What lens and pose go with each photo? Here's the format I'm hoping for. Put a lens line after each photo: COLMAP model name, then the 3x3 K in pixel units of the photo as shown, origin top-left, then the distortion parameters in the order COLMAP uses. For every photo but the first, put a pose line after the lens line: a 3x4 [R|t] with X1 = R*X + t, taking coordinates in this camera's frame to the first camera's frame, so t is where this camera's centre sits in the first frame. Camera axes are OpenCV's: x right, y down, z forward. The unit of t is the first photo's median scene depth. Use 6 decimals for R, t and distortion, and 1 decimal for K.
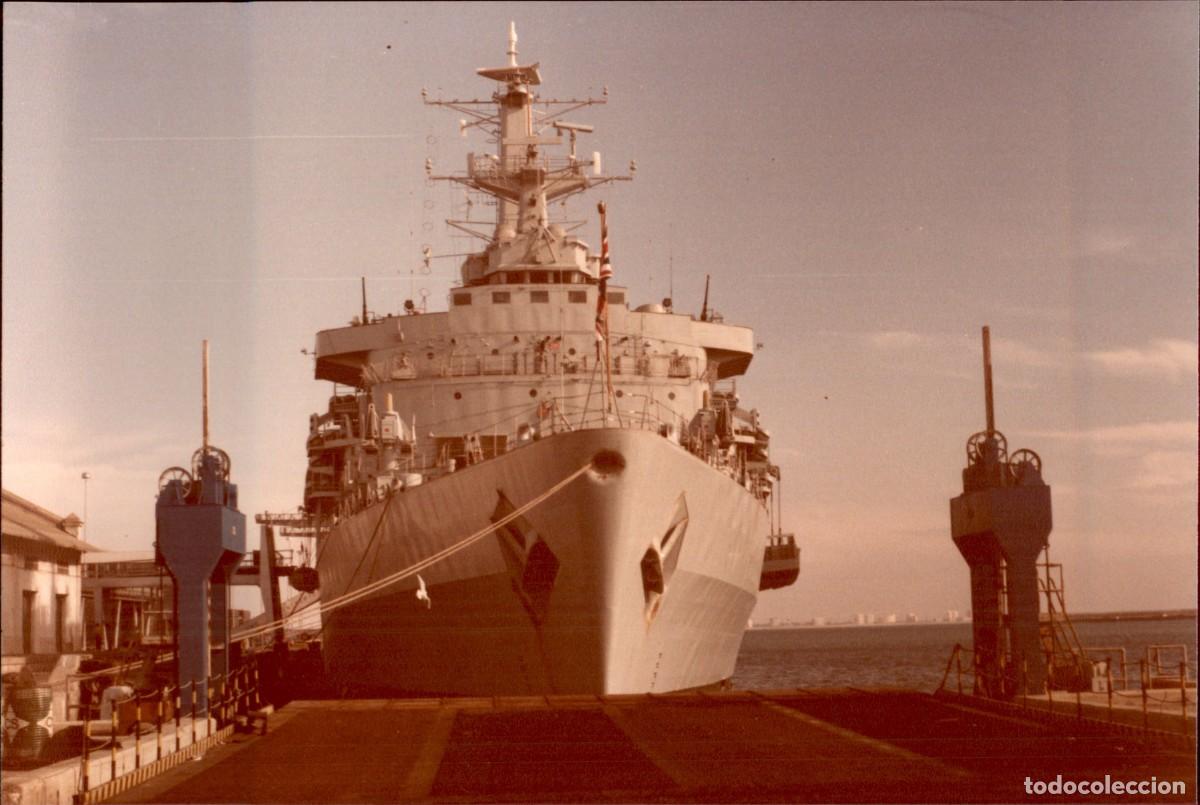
lens RADIAL K [[1791.3, 0, 600.0], [0, 1791.3, 402.5], [0, 0, 1]] dist [-0.068751, -0.030048]
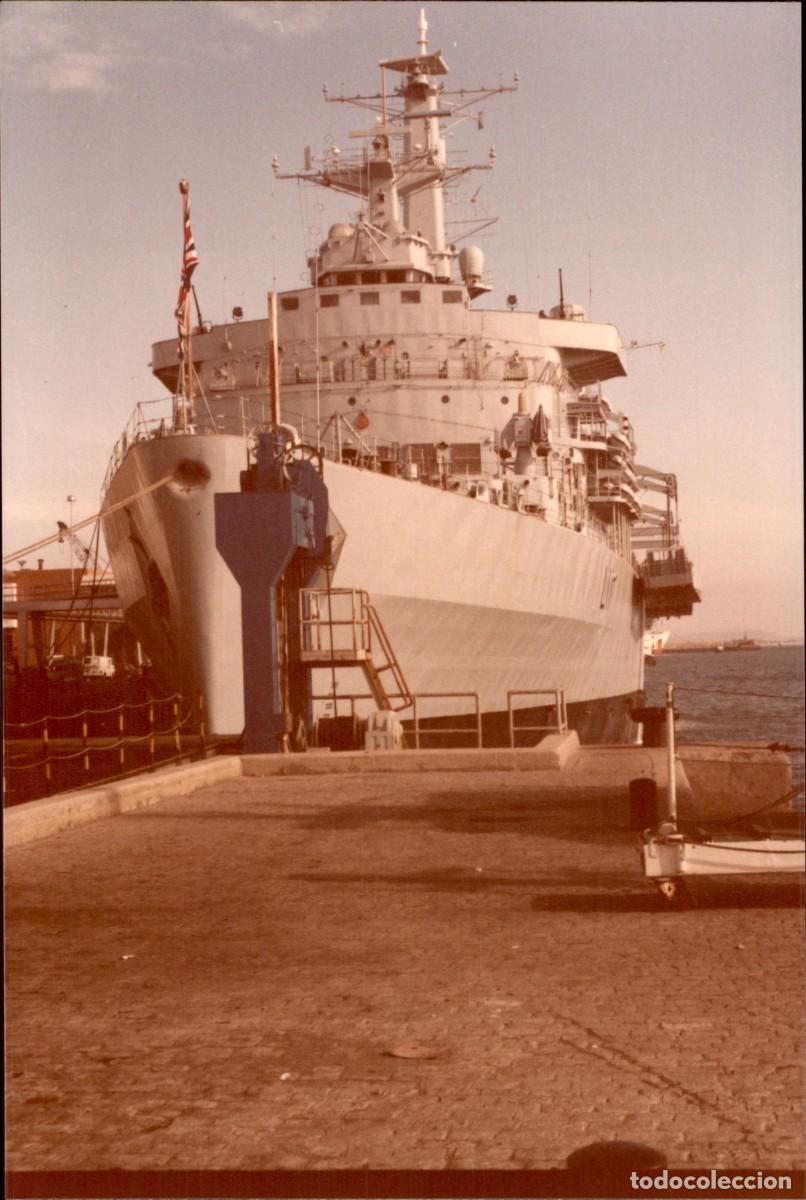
lens RADIAL K [[1791.3, 0, 403.0], [0, 1791.3, 600.0], [0, 0, 1]] dist [-0.068751, -0.030048]
pose [[0.986149, -0.009618, -0.165584, 0.135607], [0.026402, 0.994691, 0.099464, 0.005396], [0.163749, -0.102458, 0.981167, 0.067727]]
